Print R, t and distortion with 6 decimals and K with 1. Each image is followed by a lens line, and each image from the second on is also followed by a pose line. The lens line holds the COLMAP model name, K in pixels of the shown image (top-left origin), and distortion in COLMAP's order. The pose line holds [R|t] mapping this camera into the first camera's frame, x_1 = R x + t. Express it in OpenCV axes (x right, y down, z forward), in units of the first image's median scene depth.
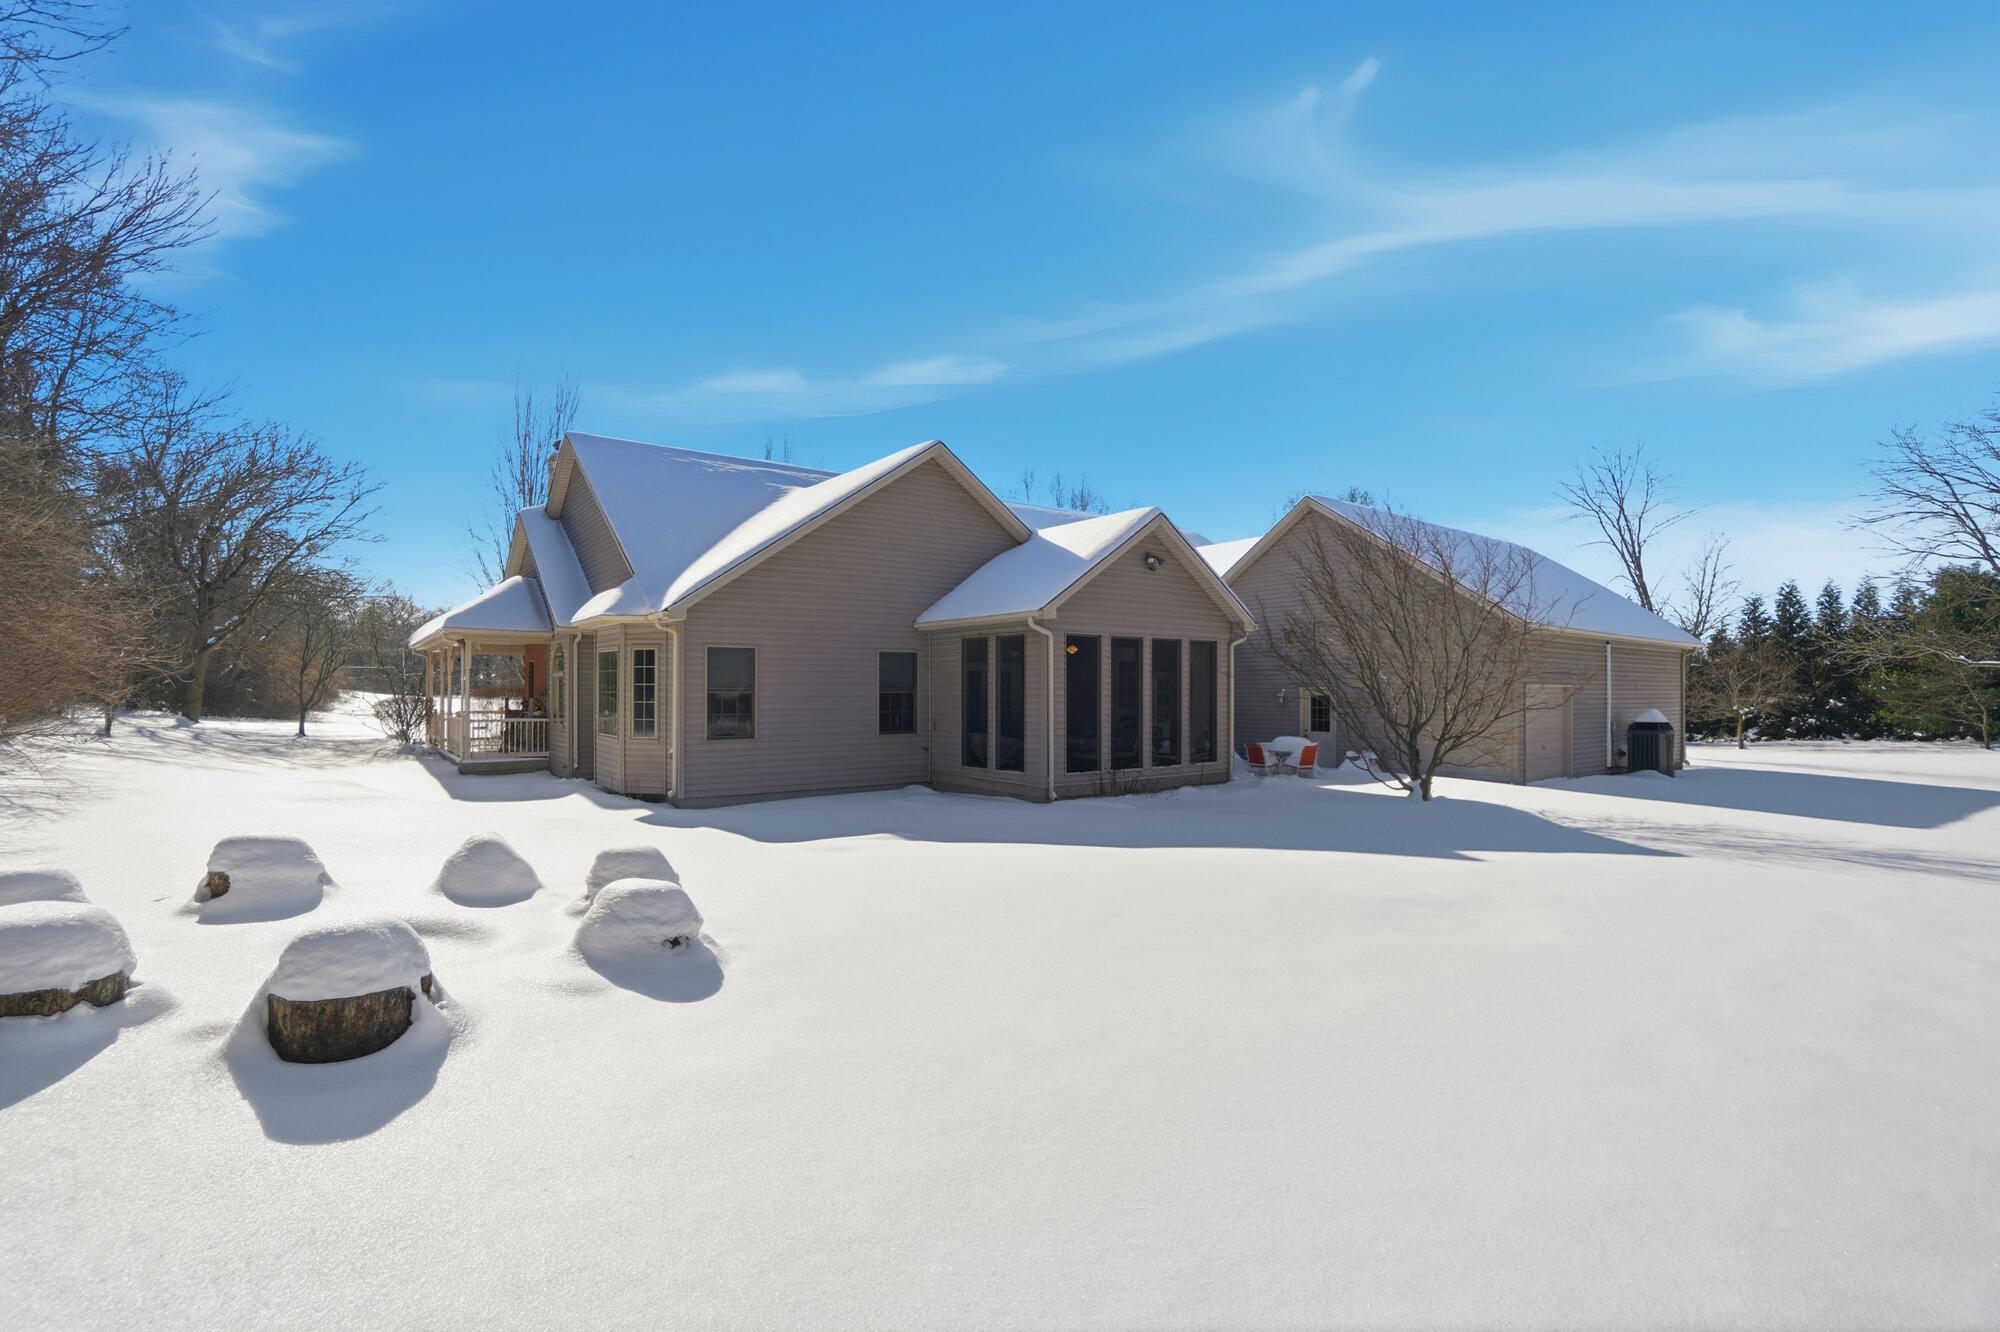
lens RADIAL K [[867.2, 0, 958.6], [0, 867.2, 682.8], [0, 0, 1]] dist [-0.038633, 0.008825]
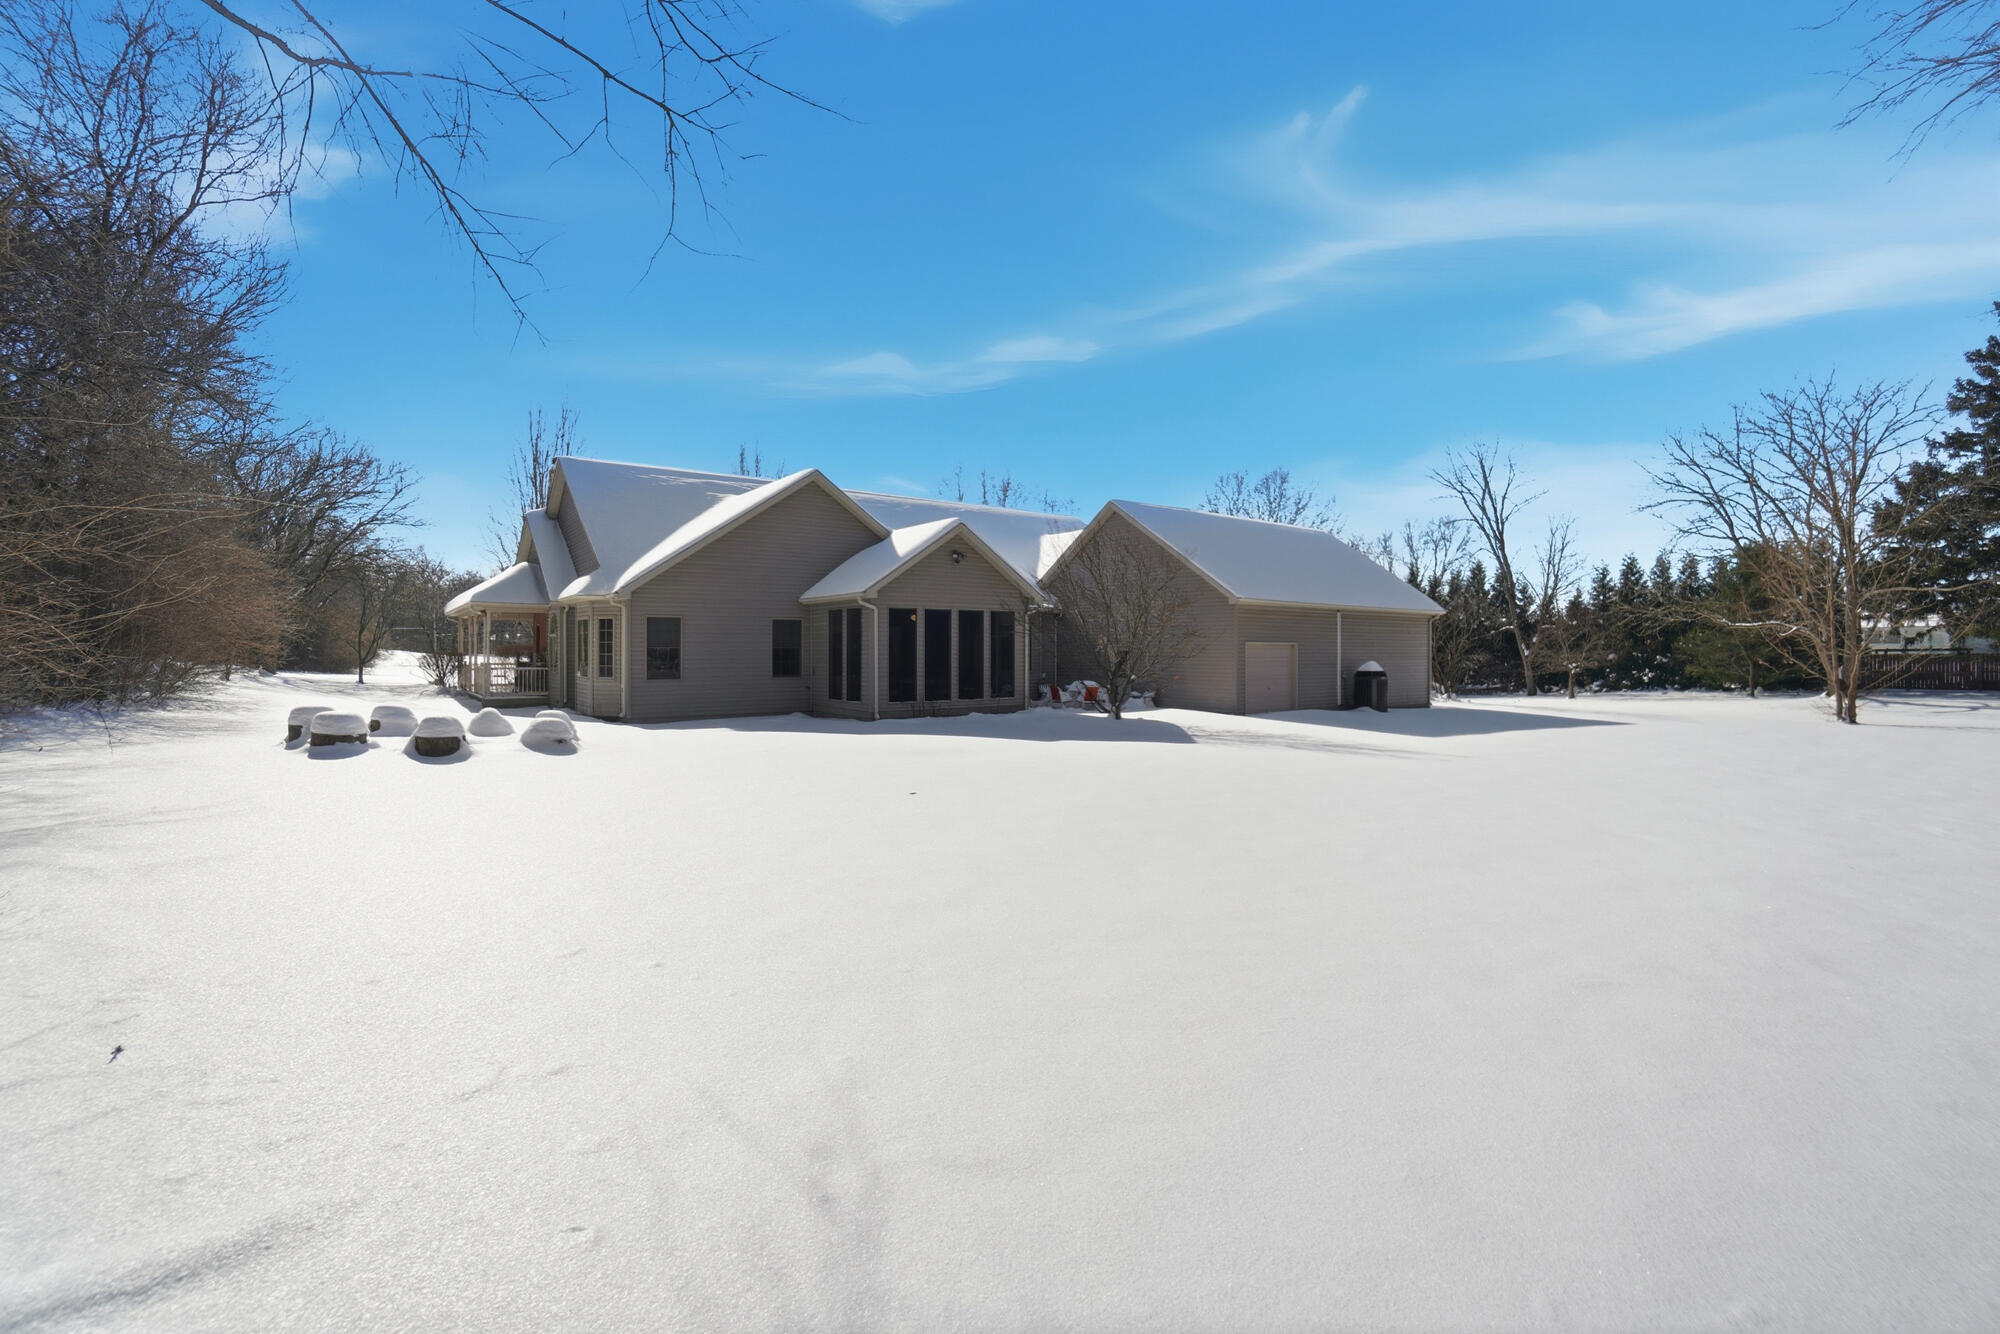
lens RADIAL K [[893.4, 0, 996.7], [0, 893.4, 653.7], [0, 0, 1]] dist [-0.054329, 0.021166]
pose [[0.999995, -0.000132, -0.003046, 0.234322], [0.000171, 0.999917, 0.012857, 0.001779], [0.003044, -0.012857, 0.999913, -0.386843]]
